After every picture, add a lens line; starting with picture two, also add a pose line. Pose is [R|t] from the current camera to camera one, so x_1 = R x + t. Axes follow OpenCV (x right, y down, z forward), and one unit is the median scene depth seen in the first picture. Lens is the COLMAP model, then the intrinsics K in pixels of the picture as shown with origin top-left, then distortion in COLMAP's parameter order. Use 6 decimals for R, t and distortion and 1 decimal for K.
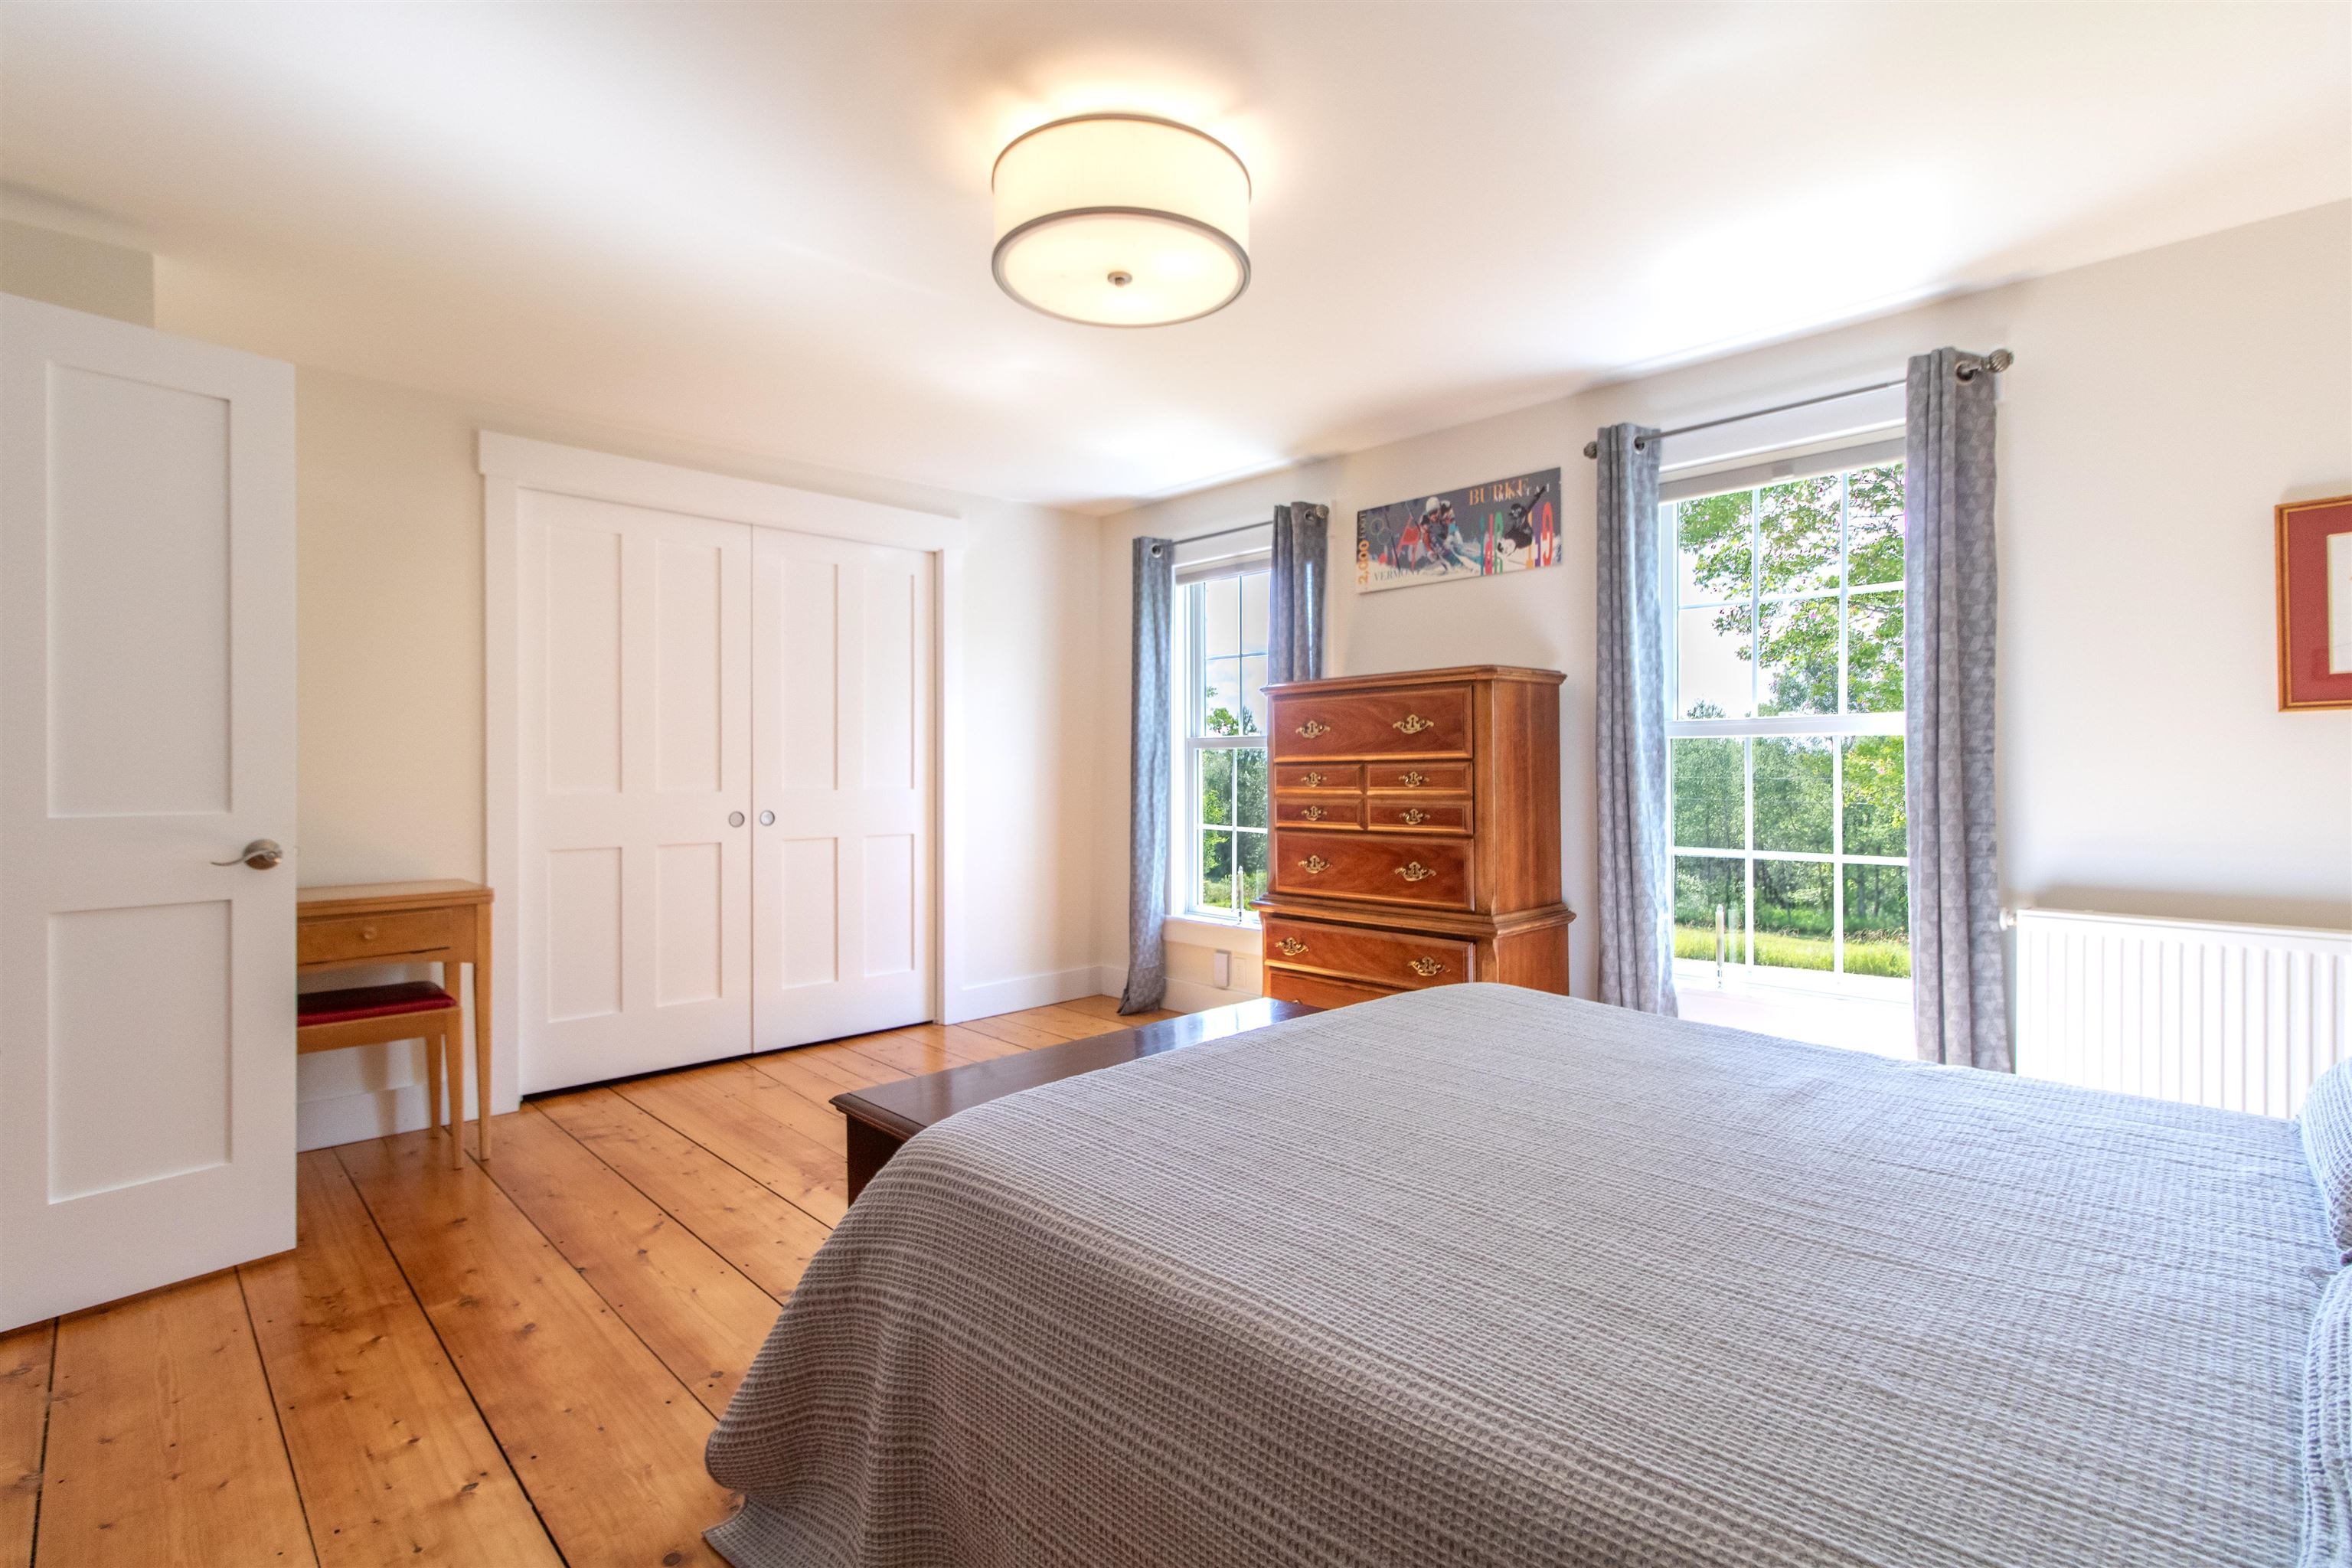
lens RADIAL K [[1084.8, 0, 1168.7], [0, 1084.8, 774.9], [0, 0, 1]] dist [0.002148, 0.001243]
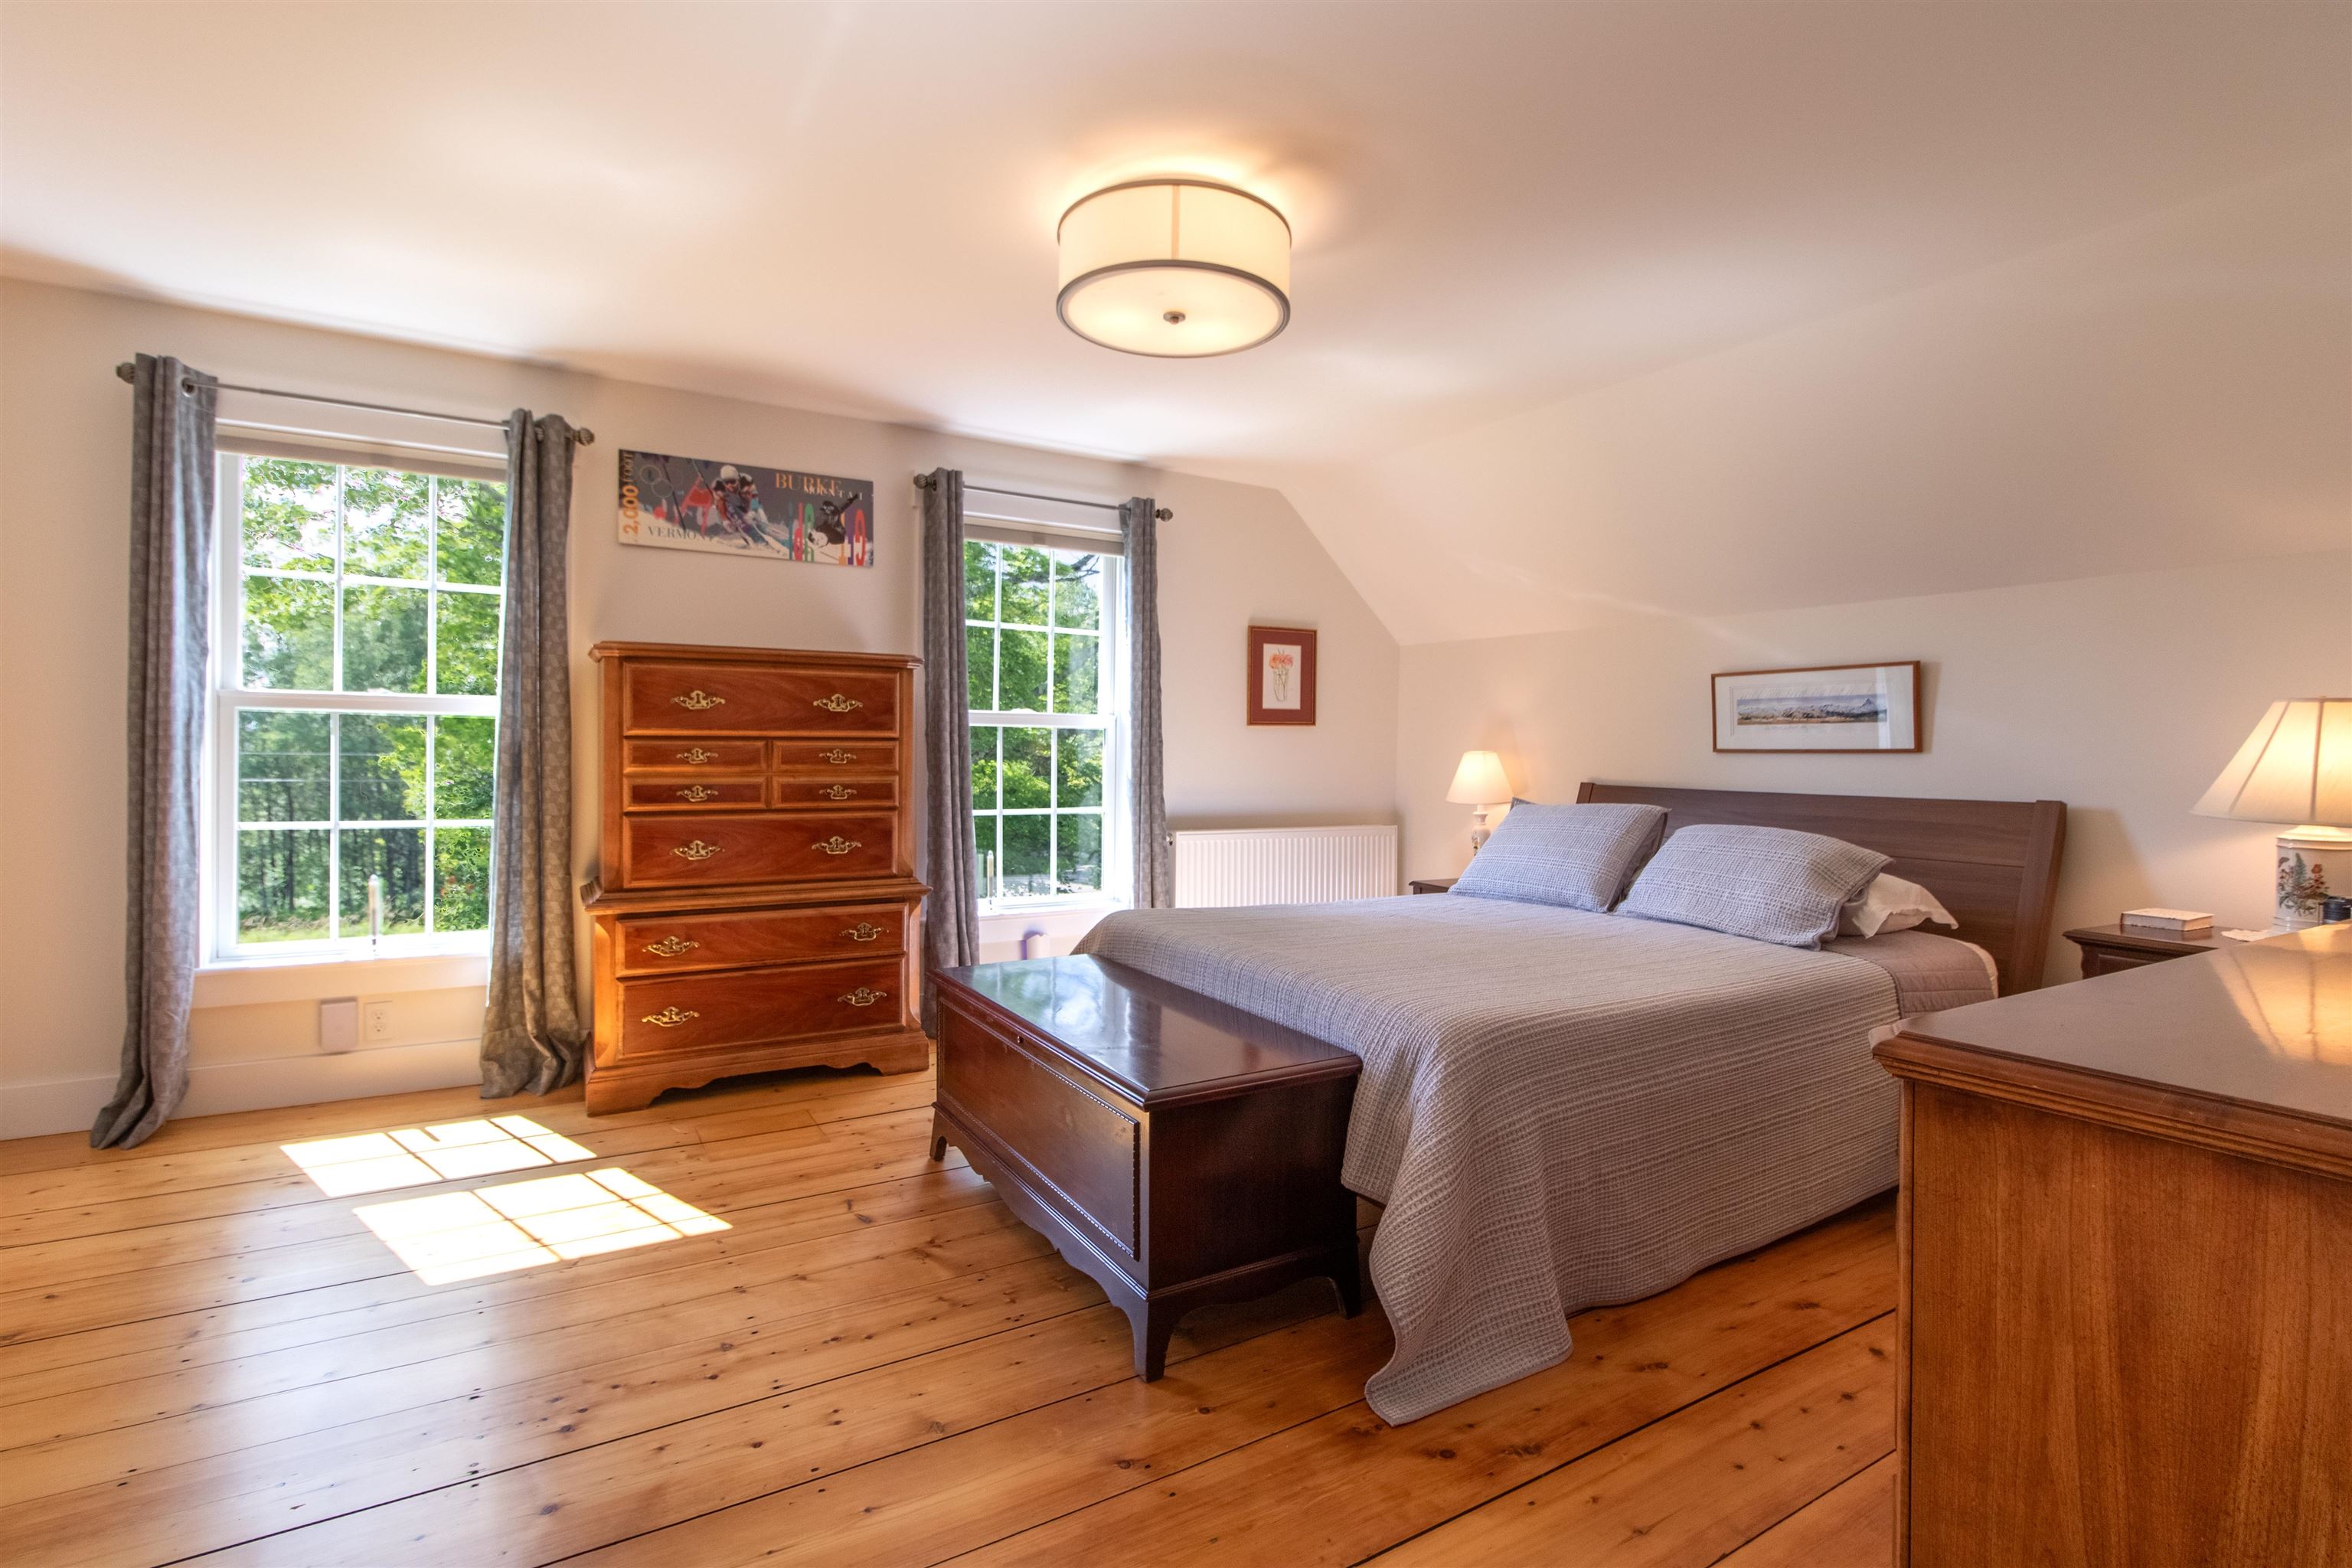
lens RADIAL K [[1084.8, 0, 1168.6], [0, 1084.8, 779.9], [0, 0, 1]] dist [0.002148, 0.001243]
pose [[0.259006, -0.015052, 0.965758, -0.620255], [-0.007382, 0.999819, 0.017562, 0.005319], [-0.965847, -0.011678, 0.258848, 0.381135]]
